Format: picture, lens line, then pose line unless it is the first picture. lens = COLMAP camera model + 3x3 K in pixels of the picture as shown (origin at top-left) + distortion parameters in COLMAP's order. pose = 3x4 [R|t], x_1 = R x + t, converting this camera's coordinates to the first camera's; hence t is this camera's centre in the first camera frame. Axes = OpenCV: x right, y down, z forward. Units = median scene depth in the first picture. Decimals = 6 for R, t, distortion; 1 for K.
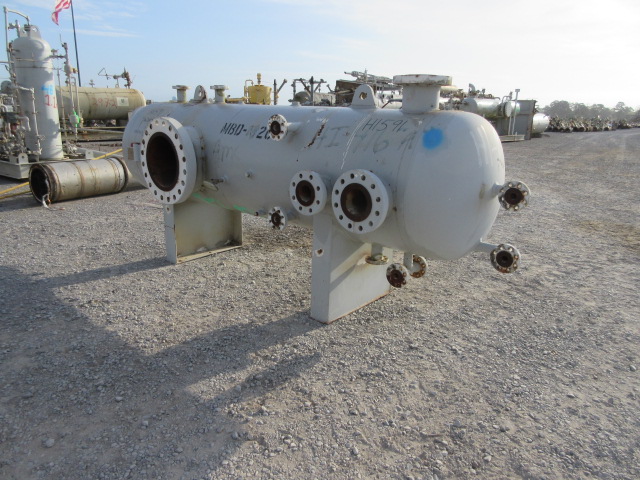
lens RADIAL K [[472.9, 0, 320.0], [0, 472.9, 238.5], [0, 0, 1]] dist [-0.006535, 0.000855]
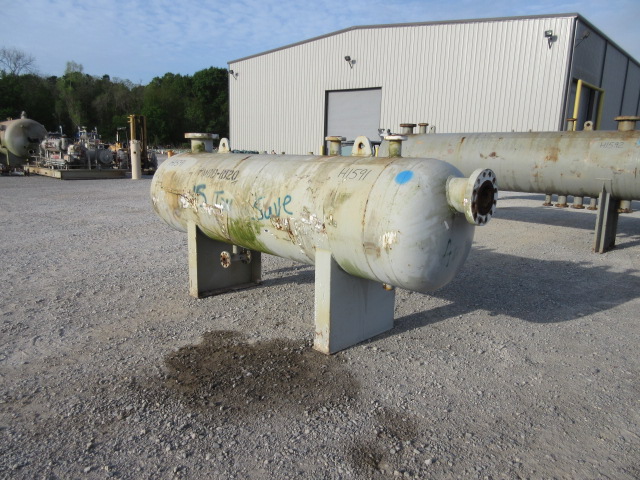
lens RADIAL K [[472.9, 0, 319.7], [0, 472.9, 238.8], [0, 0, 1]] dist [-0.006535, 0.000855]
pose [[-0.995411, -0.065699, 0.069578, -0.266775], [-0.028876, 0.899411, 0.436149, -0.563782], [-0.091234, 0.432138, -0.897181, 1.983591]]
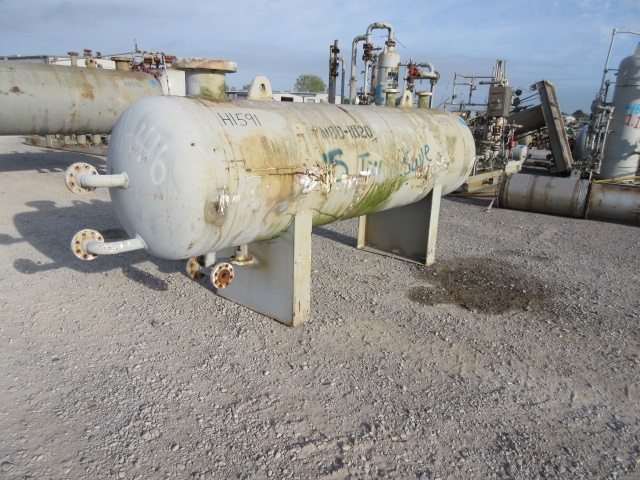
lens RADIAL K [[472.9, 0, 318.3], [0, 472.9, 238.2], [0, 0, 1]] dist [-0.006535, 0.000855]
pose [[-0.005235, 0.234655, -0.972065, 0.877091], [-0.302733, 0.926090, 0.225187, -0.217456], [0.953061, 0.295454, 0.066190, 0.922193]]
